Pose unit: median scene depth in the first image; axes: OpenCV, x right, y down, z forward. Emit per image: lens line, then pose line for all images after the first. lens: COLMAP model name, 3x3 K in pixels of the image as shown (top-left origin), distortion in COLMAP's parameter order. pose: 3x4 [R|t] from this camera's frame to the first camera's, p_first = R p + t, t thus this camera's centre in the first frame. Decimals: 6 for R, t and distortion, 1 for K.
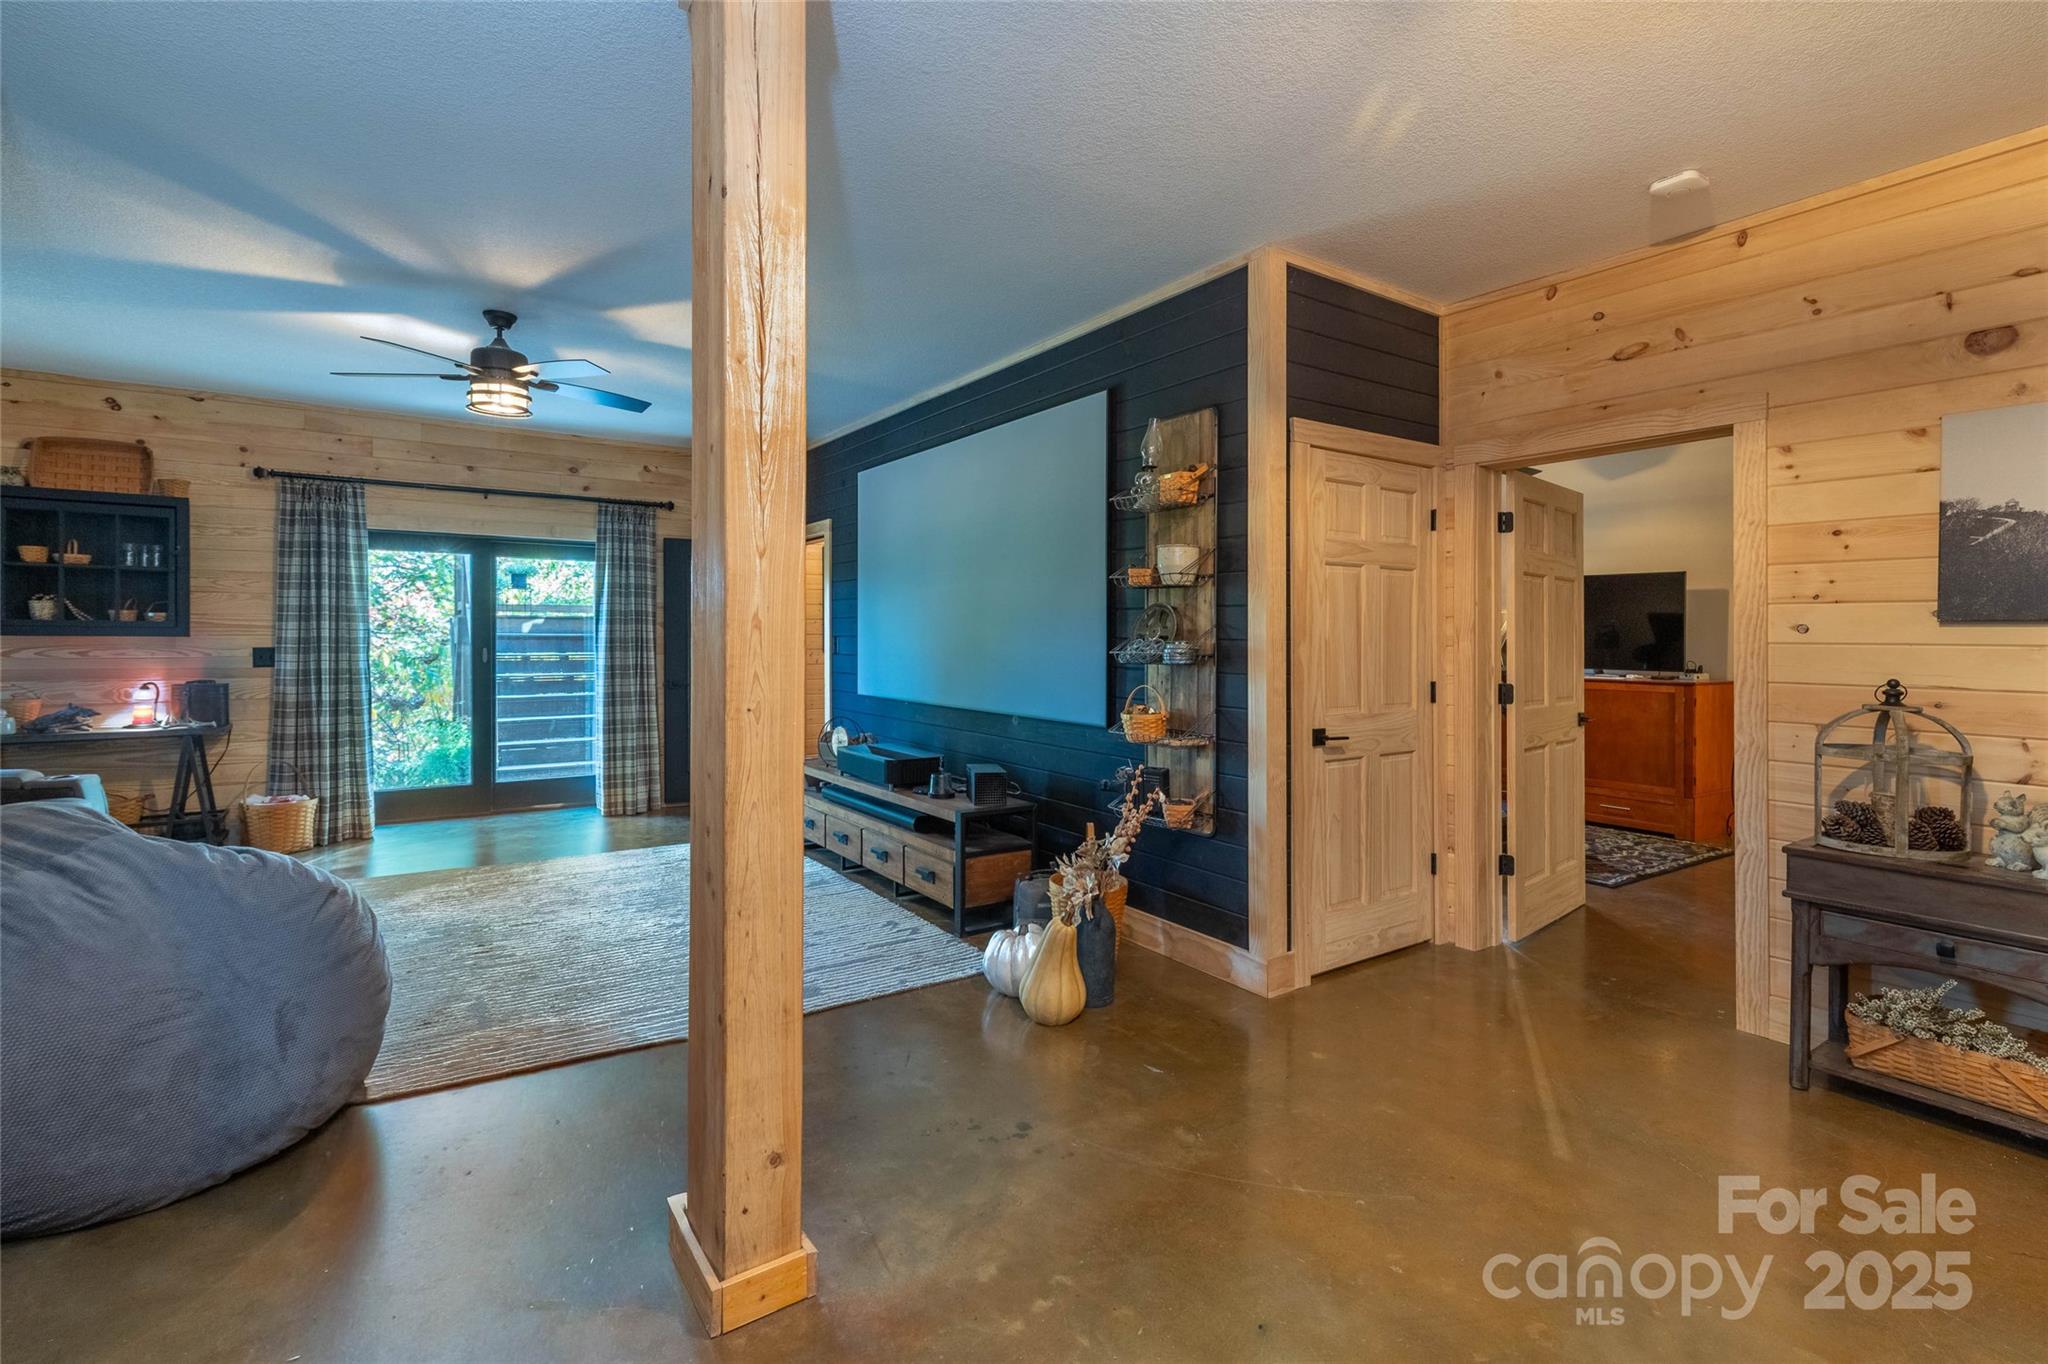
lens RADIAL K [[960.3, 0, 1023.7], [0, 960.3, 666.5], [0, 0, 1]] dist [0.000511, 0.000785]
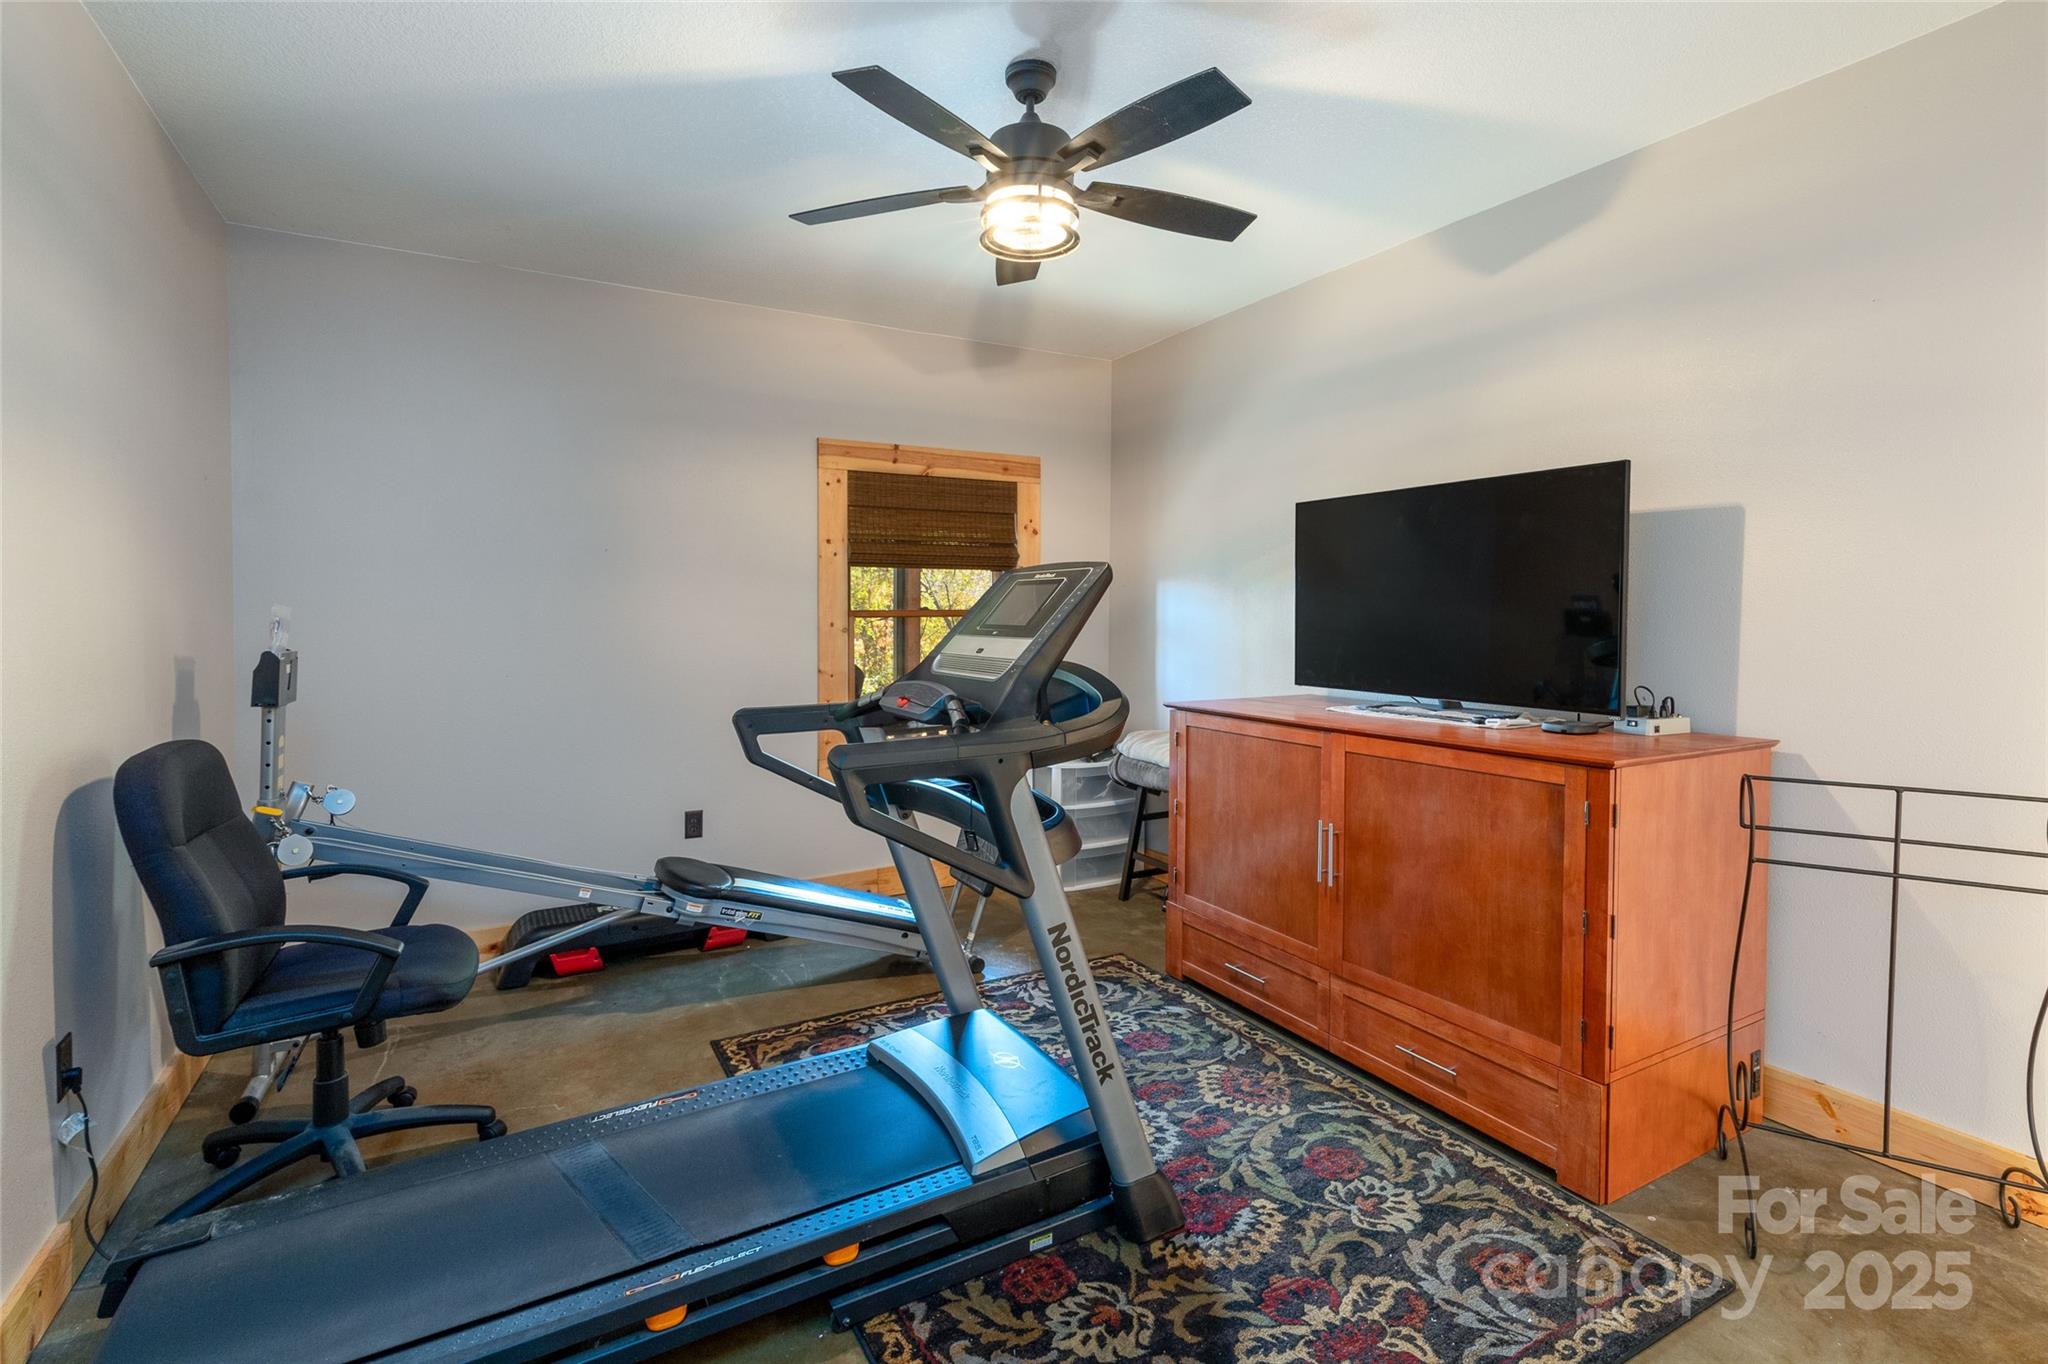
lens RADIAL K [[960.3, 0, 1025.3], [0, 960.3, 671.4], [0, 0, 1]] dist [0.000511, 0.000785]
pose [[0.998266, 0.001693, -0.058837, 0.493324], [-0.000305, 0.999721, 0.023600, -0.023167], [0.058860, -0.023541, 0.997989, 0.623931]]
